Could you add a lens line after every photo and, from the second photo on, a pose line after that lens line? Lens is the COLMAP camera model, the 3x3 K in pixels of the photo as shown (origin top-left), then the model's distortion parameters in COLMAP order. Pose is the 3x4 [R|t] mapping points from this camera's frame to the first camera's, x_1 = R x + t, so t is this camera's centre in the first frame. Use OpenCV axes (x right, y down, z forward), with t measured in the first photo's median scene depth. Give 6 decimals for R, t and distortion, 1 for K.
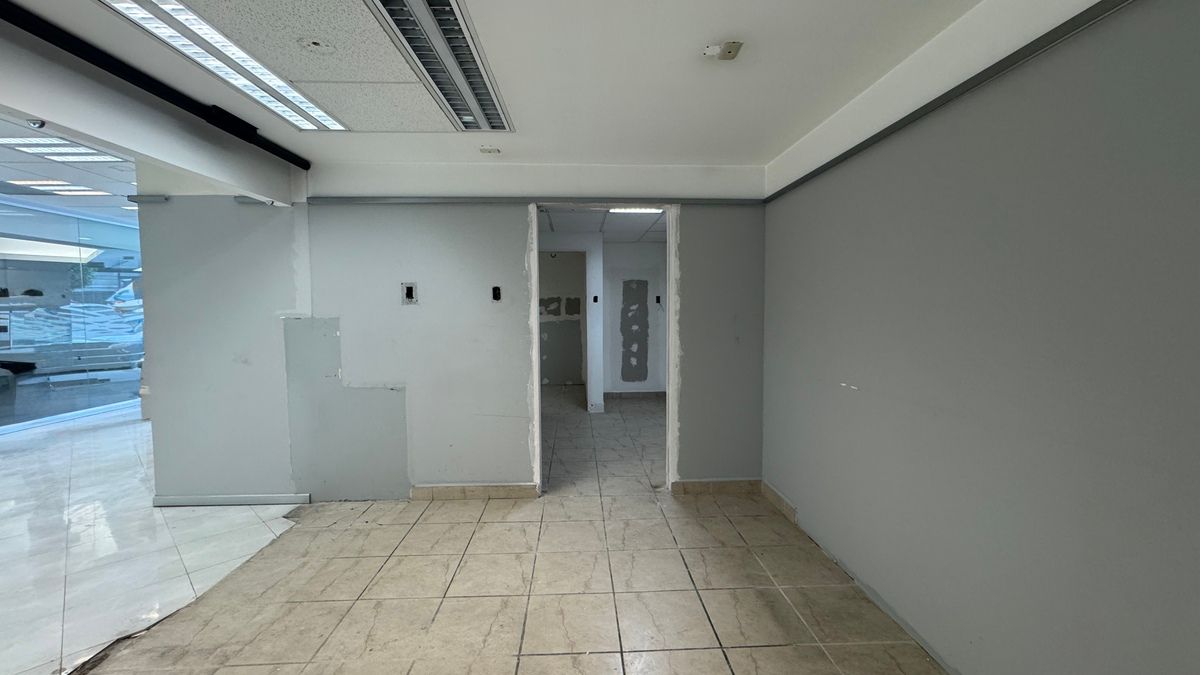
lens RADIAL K [[477.9, 0, 598.9], [0, 477.9, 337.8], [0, 0, 1]] dist [-0.002458, -0.000523]
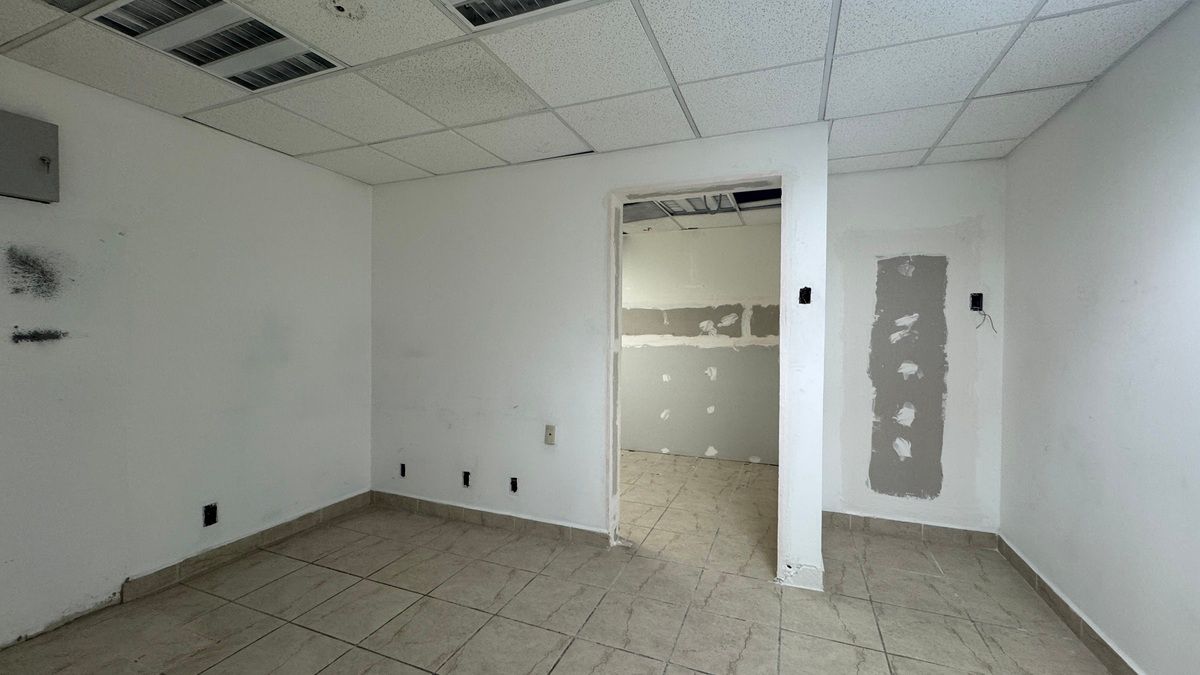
lens RADIAL K [[477.9, 0, 594.4], [0, 477.9, 335.2], [0, 0, 1]] dist [-0.002458, -0.000523]
pose [[0.902295, 0.021008, -0.430607, 0.006069], [-0.043502, 0.998151, -0.042457, -0.020894], [0.428919, 0.057041, 0.901540, 0.498403]]
